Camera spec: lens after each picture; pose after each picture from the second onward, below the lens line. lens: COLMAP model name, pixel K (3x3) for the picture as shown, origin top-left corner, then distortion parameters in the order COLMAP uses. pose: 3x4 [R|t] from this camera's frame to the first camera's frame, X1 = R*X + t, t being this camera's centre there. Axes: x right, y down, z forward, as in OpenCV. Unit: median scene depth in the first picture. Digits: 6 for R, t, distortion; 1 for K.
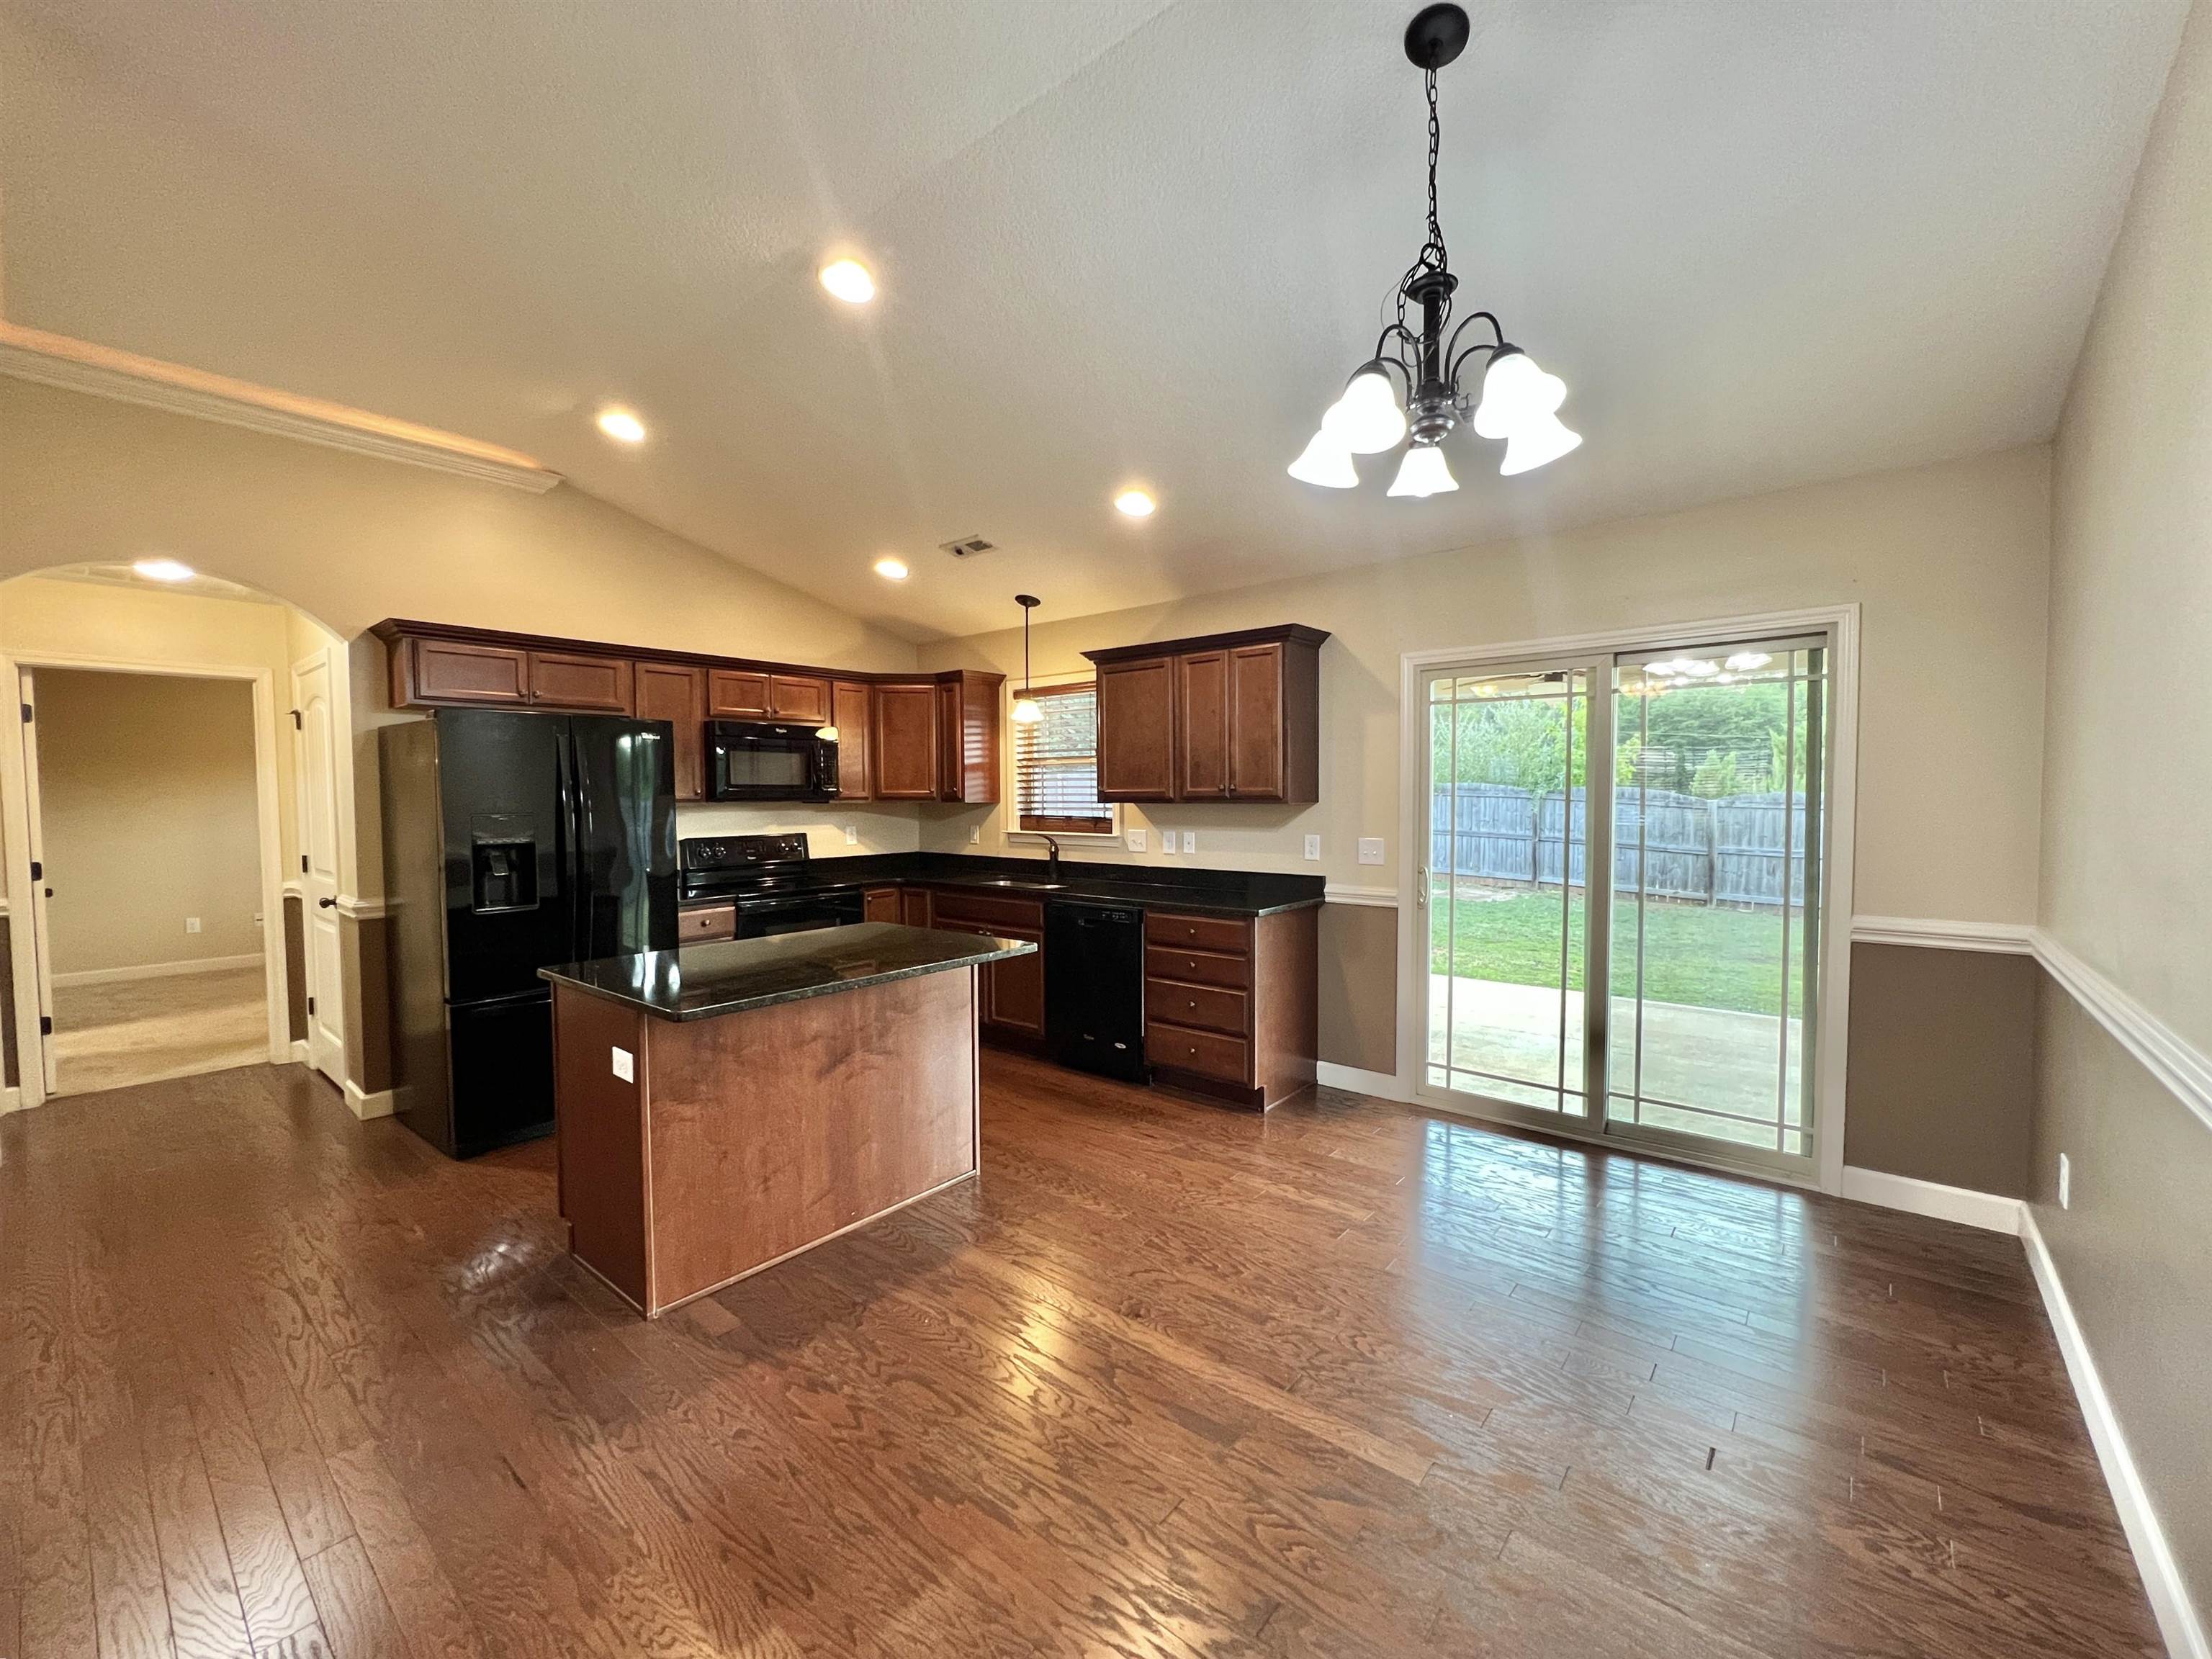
lens RADIAL K [[899.3, 0, 1112.5], [0, 899.3, 829.7], [0, 0, 1]] dist [-0.014457, -0.000096]
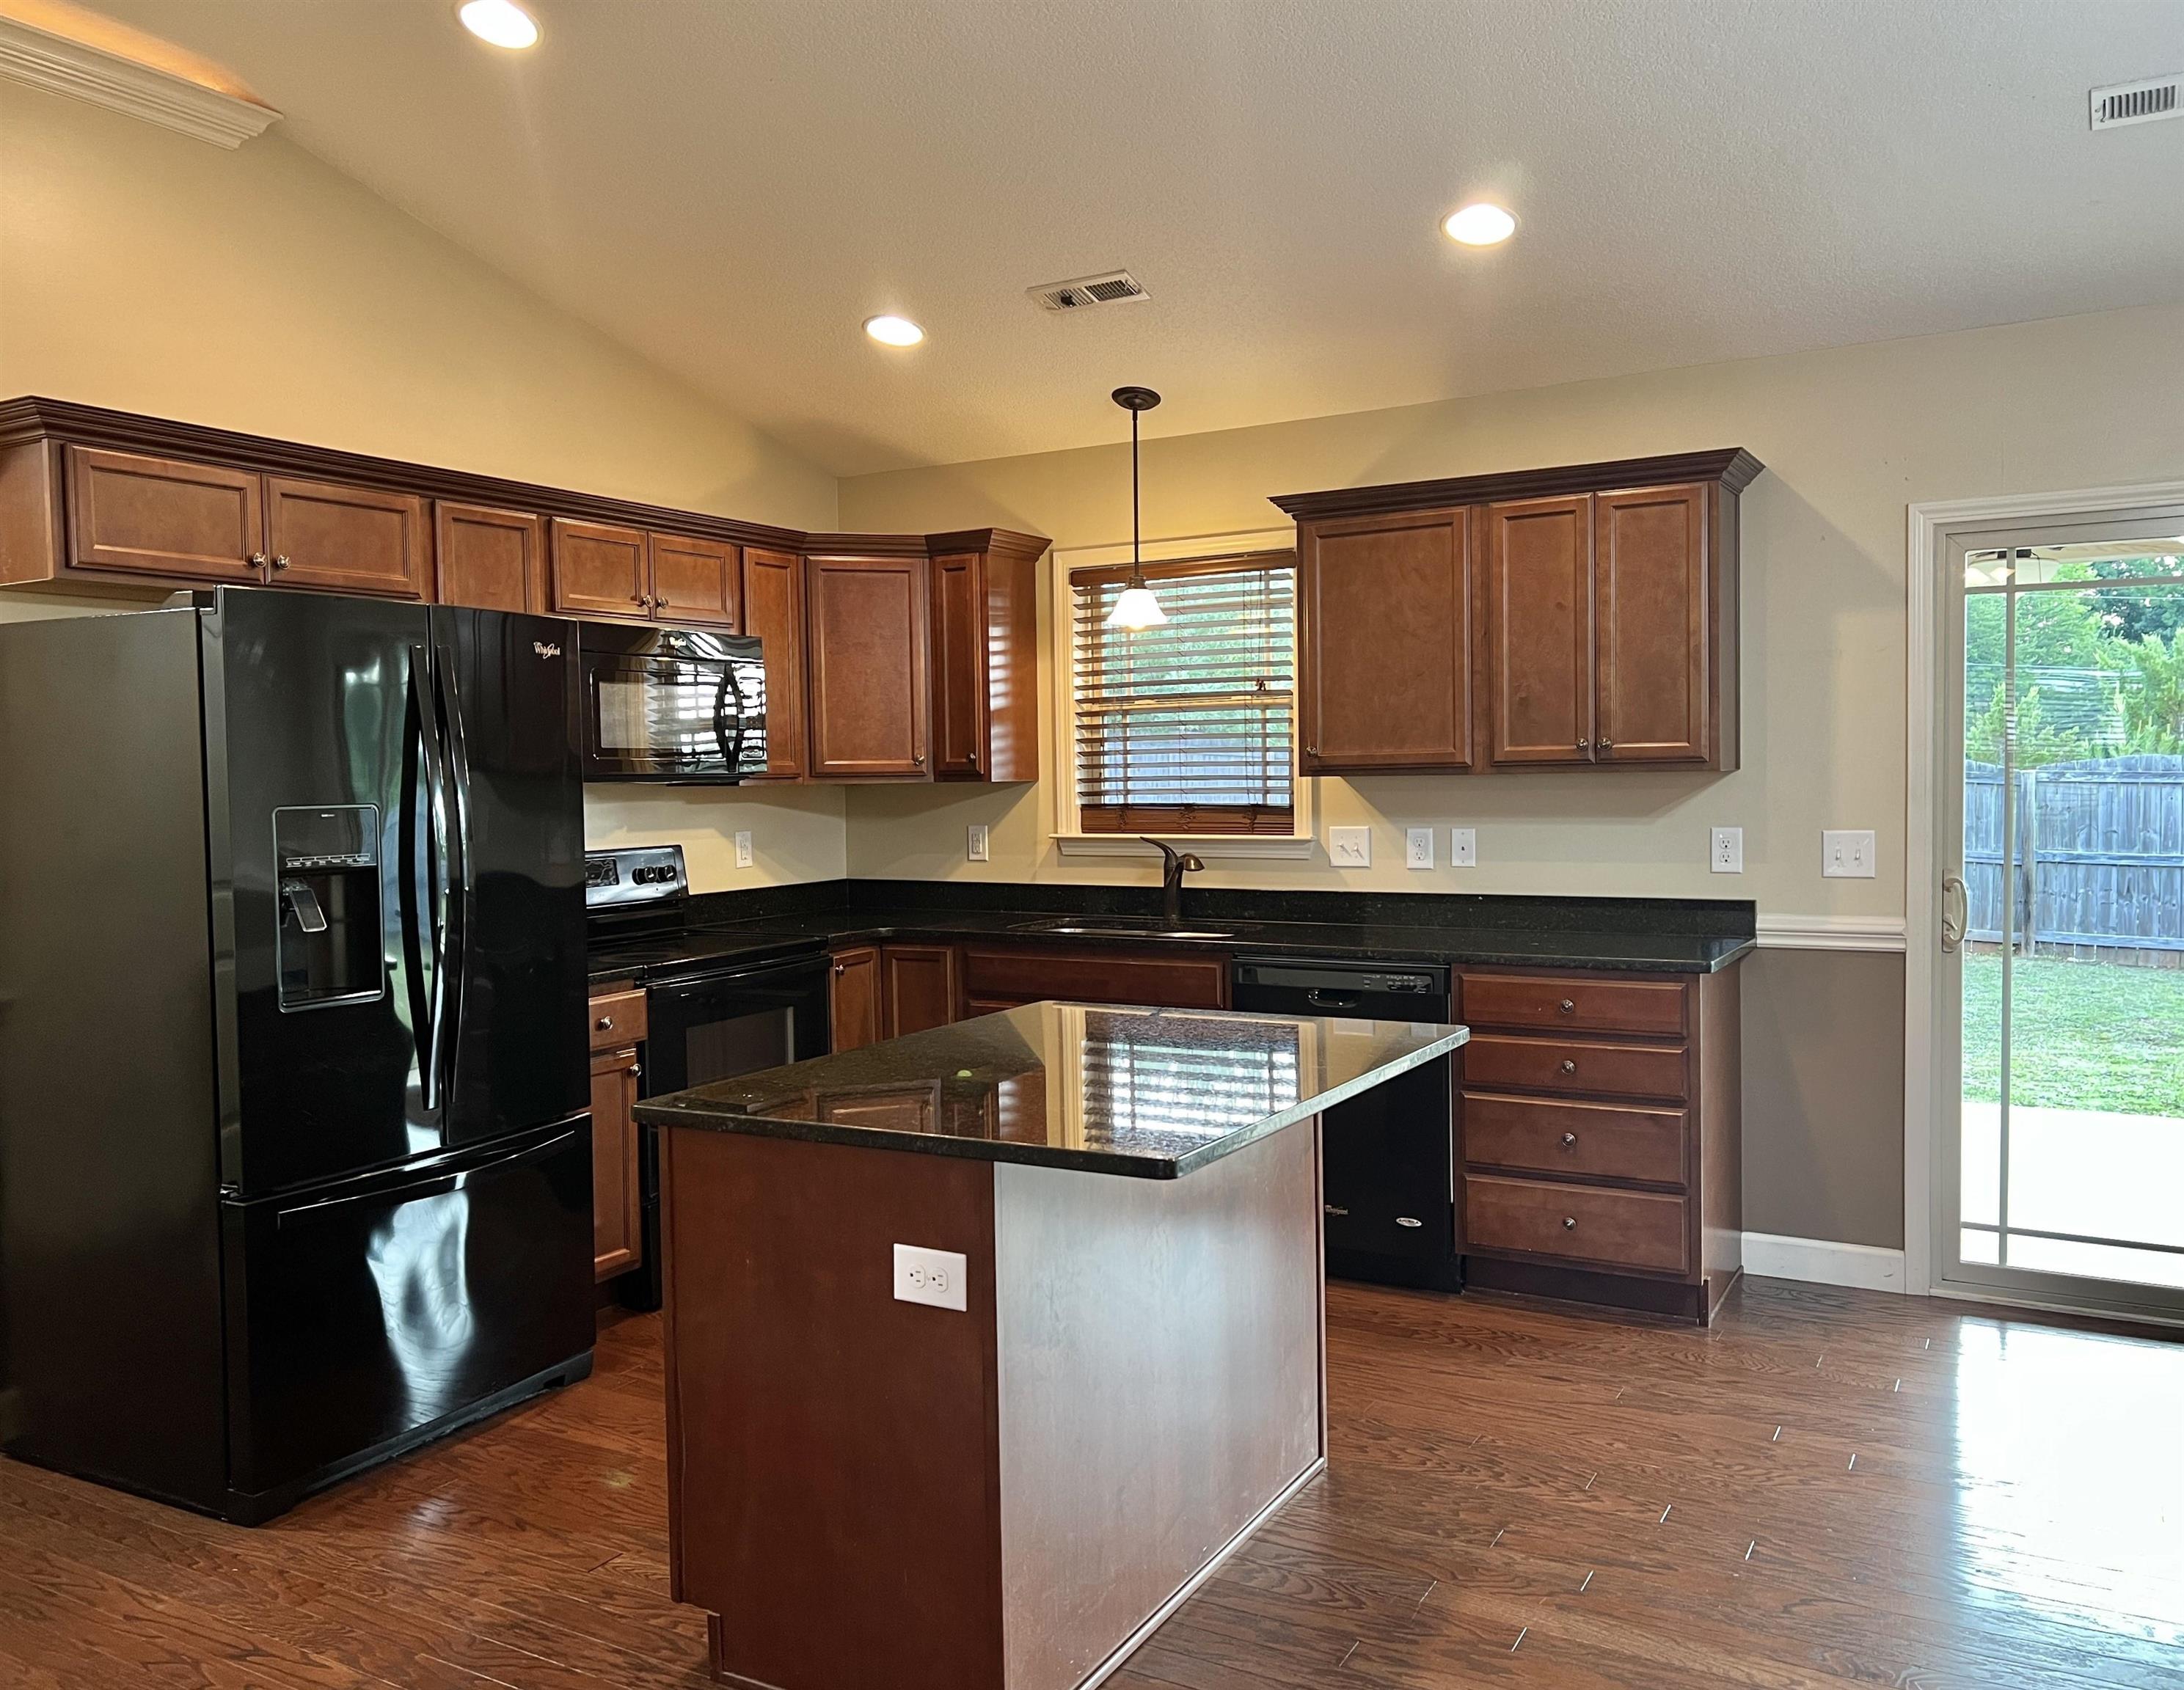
lens RADIAL K [[1711.6, 0, 1087.0], [0, 1711.6, 840.6], [0, 0, 1]] dist [0.011463, -0.002724]
pose [[0.987786, -0.017342, 0.154851, -0.303647], [0.017598, 0.999845, -0.000286, 0.006571], [-0.154822, 0.003008, 0.987938, 0.006966]]
